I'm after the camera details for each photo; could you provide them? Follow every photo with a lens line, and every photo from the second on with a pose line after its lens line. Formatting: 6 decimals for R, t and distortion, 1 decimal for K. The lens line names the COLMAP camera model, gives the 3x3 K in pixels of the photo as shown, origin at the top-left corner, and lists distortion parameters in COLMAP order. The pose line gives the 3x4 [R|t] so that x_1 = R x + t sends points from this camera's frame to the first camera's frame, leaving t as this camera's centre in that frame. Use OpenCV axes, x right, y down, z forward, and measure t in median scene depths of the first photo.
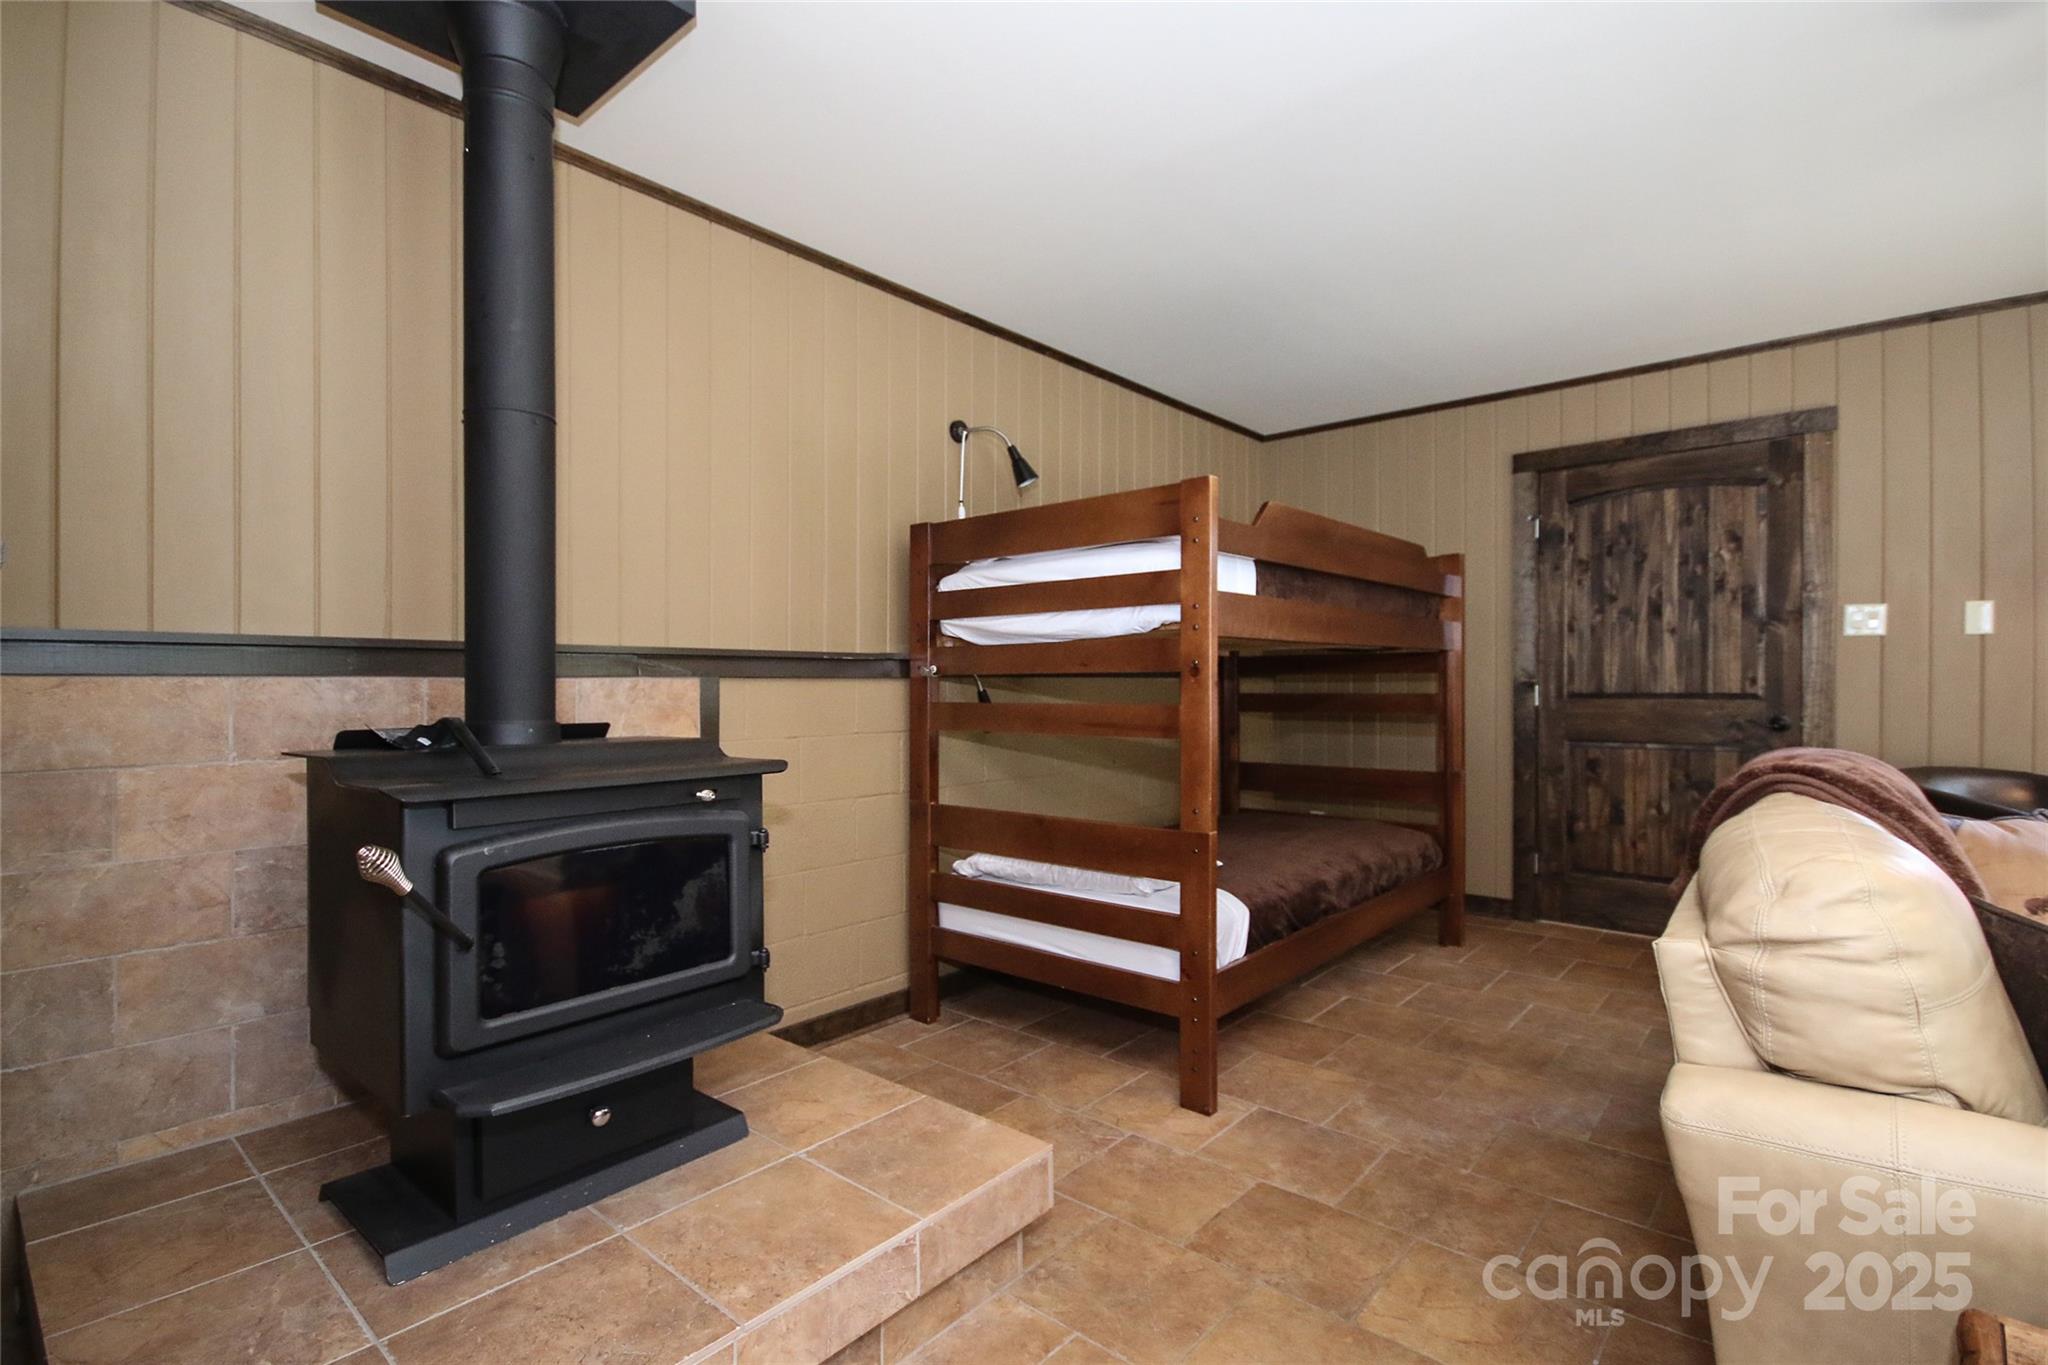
lens RADIAL K [[1000.2, 0, 1027.4], [0, 1000.2, 688.5], [0, 0, 1]] dist [0.005080, -0.001664]
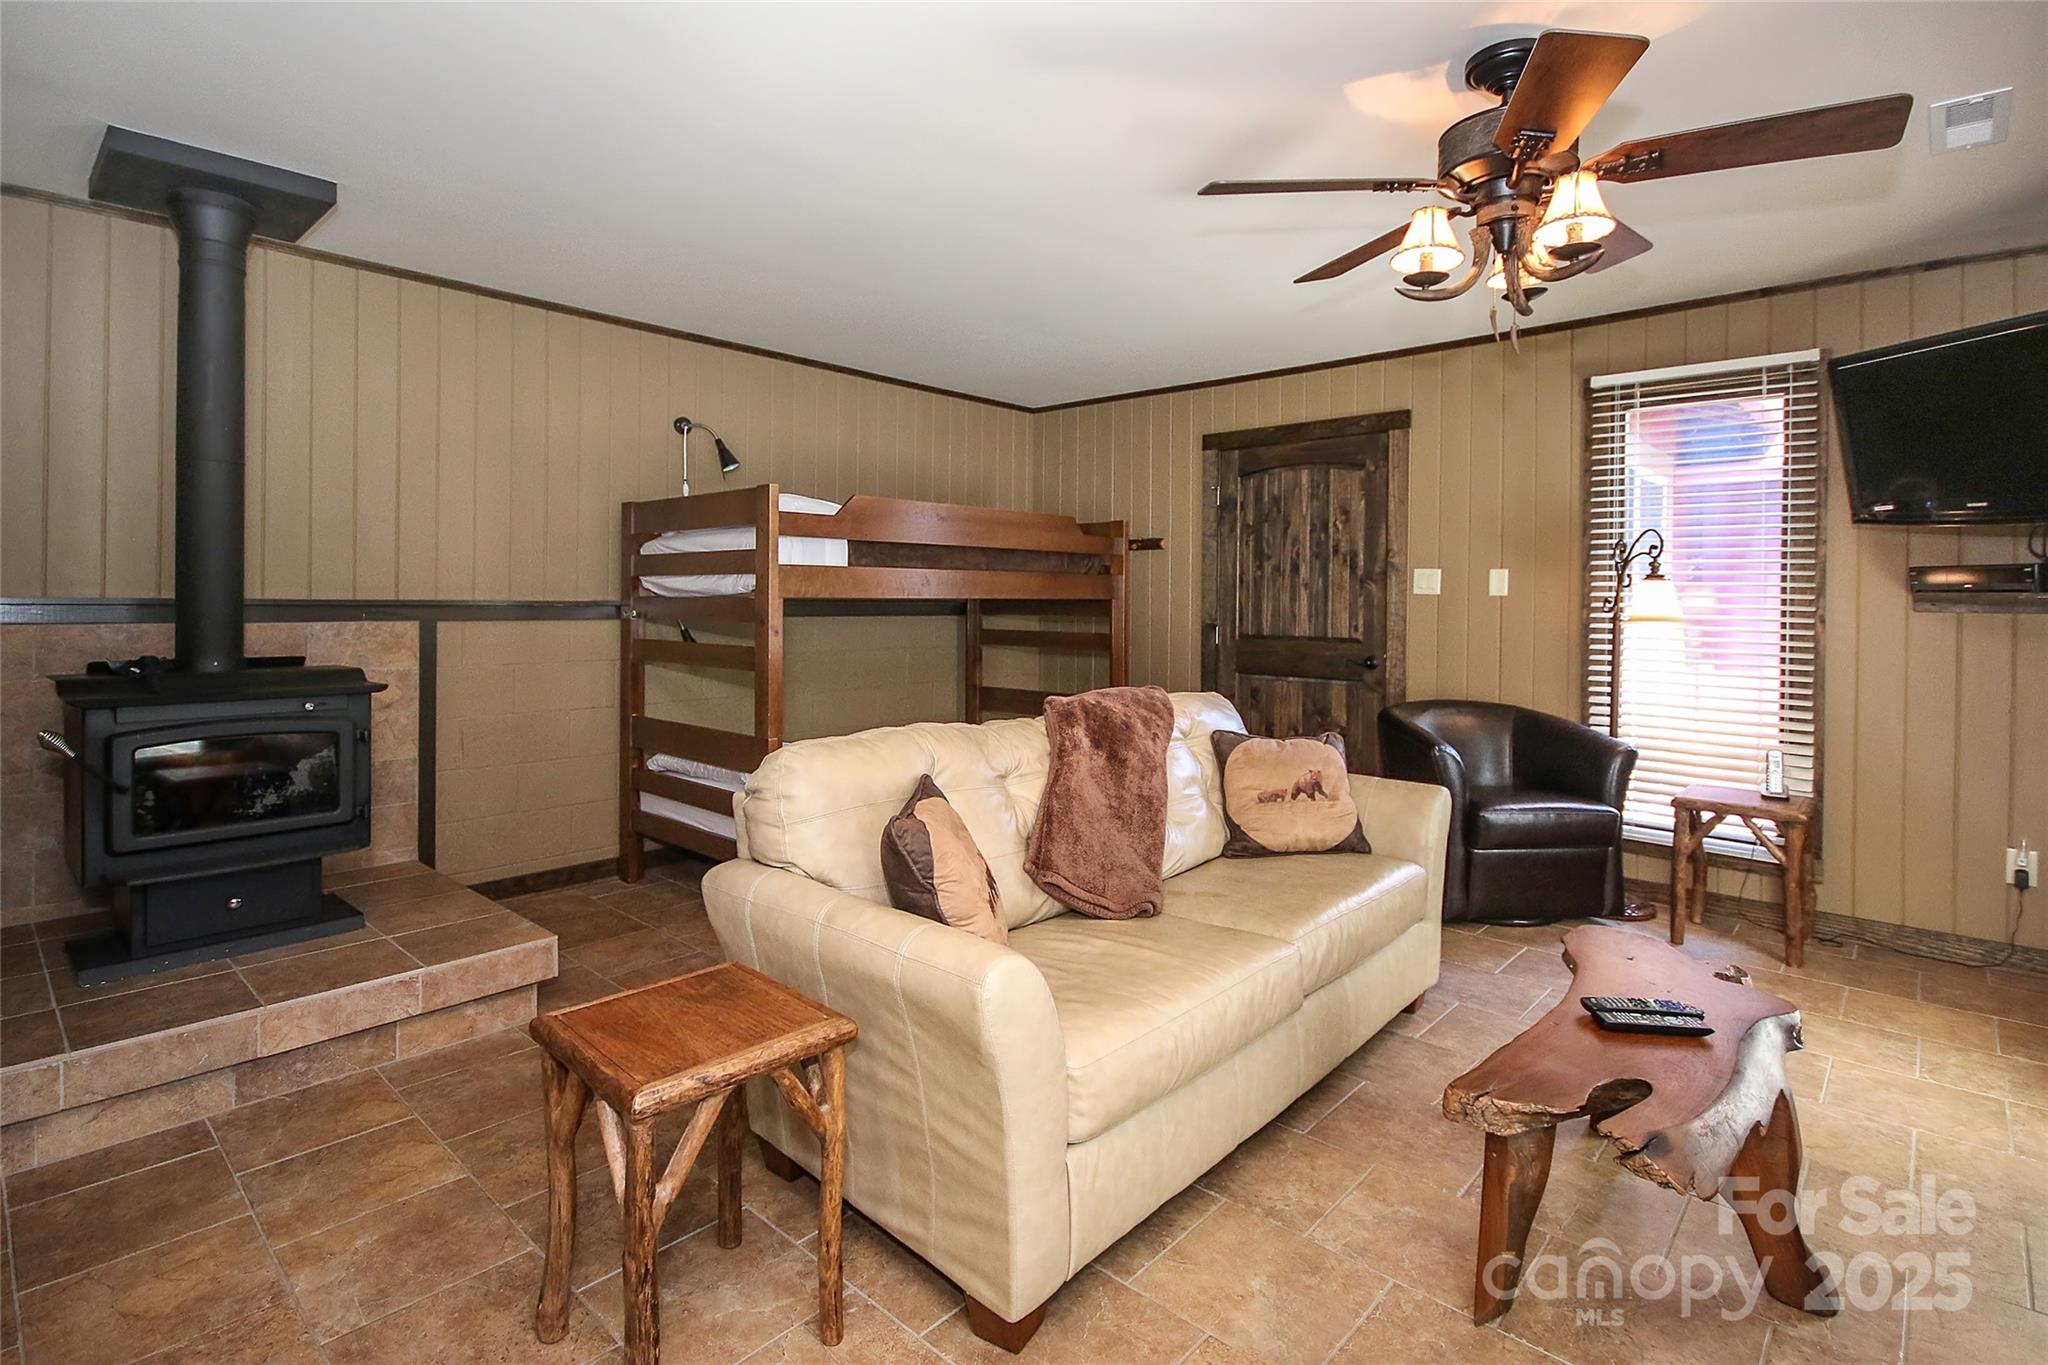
lens RADIAL K [[1000.2, 0, 1034.0], [0, 1000.2, 615.4], [0, 0, 1]] dist [0.005080, -0.001664]
pose [[0.999826, 0.015389, -0.010529, 0.358825], [-0.015292, 0.999840, 0.009231, -0.030039], [0.010669, -0.009069, 0.999902, -0.248415]]
